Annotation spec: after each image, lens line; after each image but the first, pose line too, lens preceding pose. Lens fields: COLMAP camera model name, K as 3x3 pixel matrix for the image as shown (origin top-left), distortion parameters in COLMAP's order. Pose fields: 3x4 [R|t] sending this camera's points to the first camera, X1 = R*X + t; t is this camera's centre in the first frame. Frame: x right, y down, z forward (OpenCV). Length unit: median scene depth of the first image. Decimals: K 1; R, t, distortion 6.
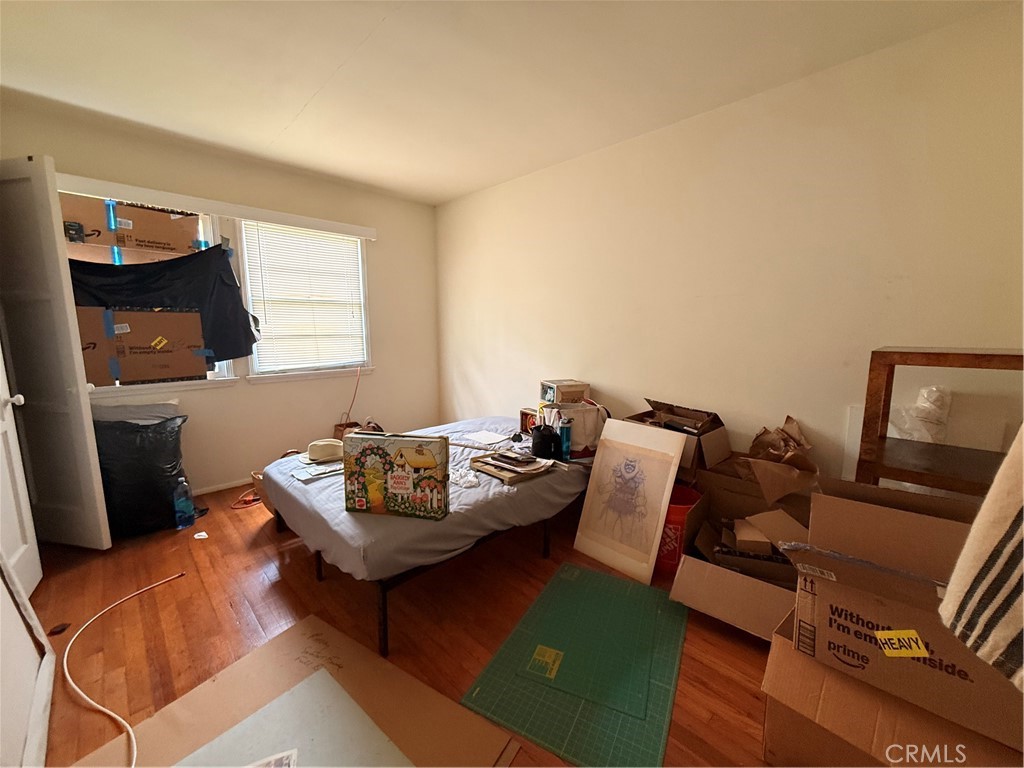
lens RADIAL K [[404.6, 0, 514.8], [0, 404.6, 385.2], [0, 0, 1]] dist [-0.003634, 0.000529]
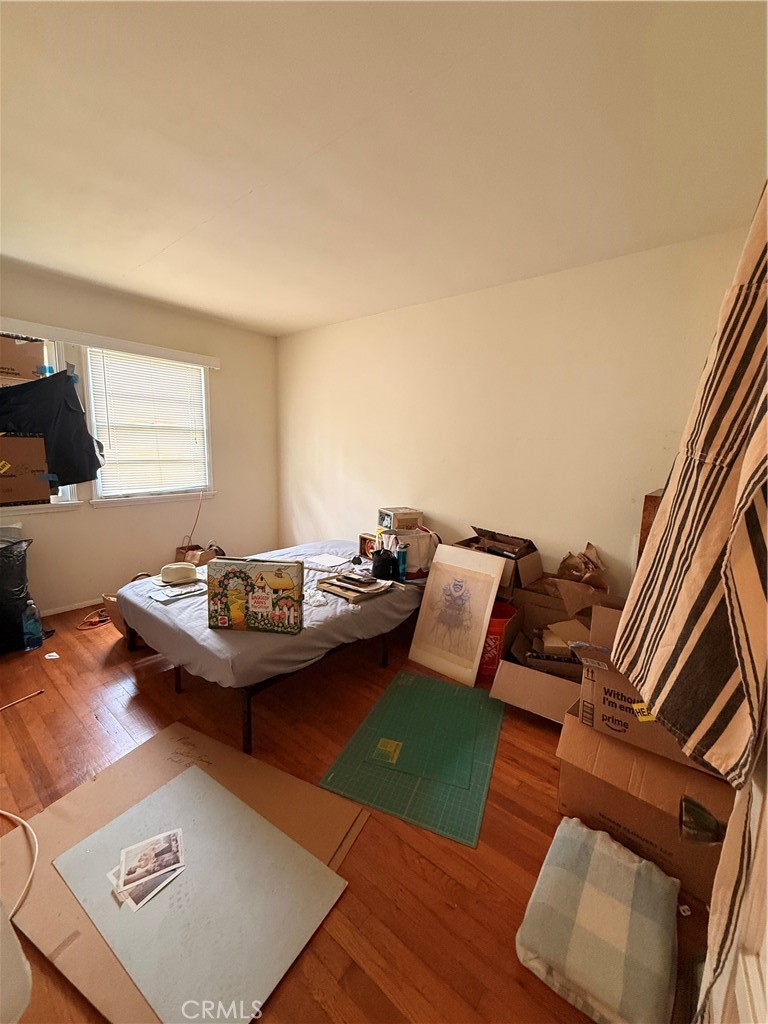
lens RADIAL K [[408.3, 0, 380.6], [0, 408.3, 509.2], [0, 0, 1]] dist [-0.002921, 0.000193]
pose [[0.995331, 0.010255, 0.095976, -0.050008], [-0.011407, 0.999869, 0.011468, -0.030329], [-0.095846, -0.012509, 0.995318, -0.137597]]
